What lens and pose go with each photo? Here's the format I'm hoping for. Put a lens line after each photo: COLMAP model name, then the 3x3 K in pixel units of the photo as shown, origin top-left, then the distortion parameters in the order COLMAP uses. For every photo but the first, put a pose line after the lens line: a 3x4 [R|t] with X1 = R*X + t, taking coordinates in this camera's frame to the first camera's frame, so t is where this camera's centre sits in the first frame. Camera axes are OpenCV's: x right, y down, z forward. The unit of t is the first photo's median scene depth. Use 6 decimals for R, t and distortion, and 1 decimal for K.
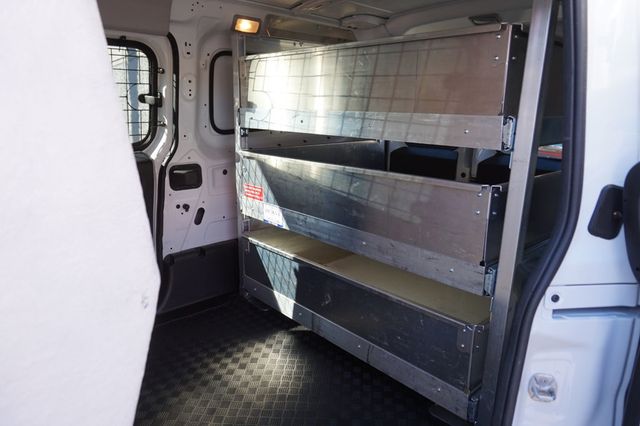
lens RADIAL K [[434.3, 0, 320.0], [0, 434.3, 213.0], [0, 0, 1]] dist [-0.043243, 0.044604]
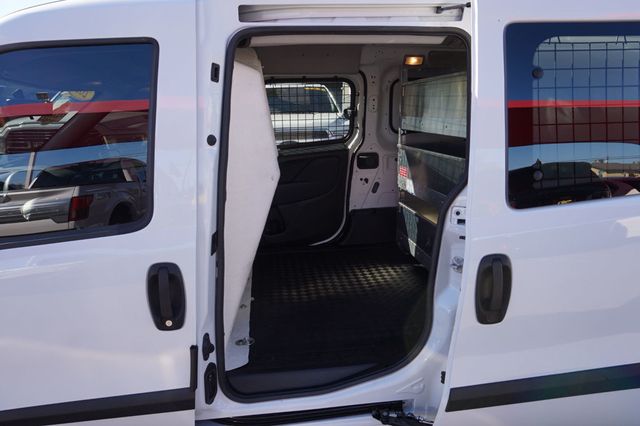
lens RADIAL K [[434.3, 0, 320.0], [0, 434.3, 213.0], [0, 0, 1]] dist [-0.043243, 0.044604]
pose [[0.822644, 0.102744, -0.559196, 0.462579], [-0.108356, 0.993841, 0.023199, 0.090056], [0.558136, 0.041508, 0.828711, -0.402914]]
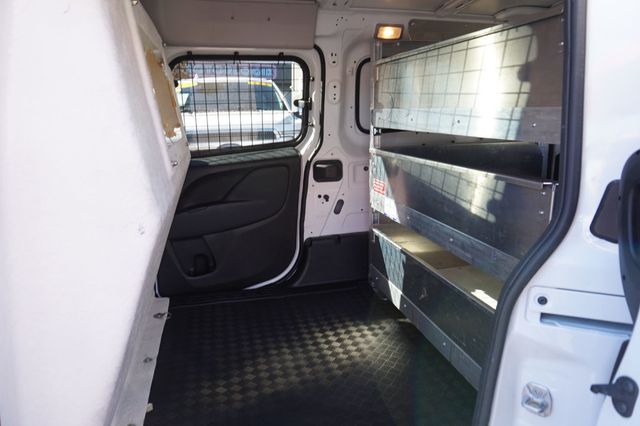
lens RADIAL K [[434.3, 0, 320.0], [0, 434.3, 213.0], [0, 0, 1]] dist [-0.043243, 0.044604]
pose [[0.881552, 0.082005, -0.464909, 0.221011], [-0.087332, 0.996128, 0.010109, 0.018049], [0.463938, 0.031690, 0.885301, -0.017878]]
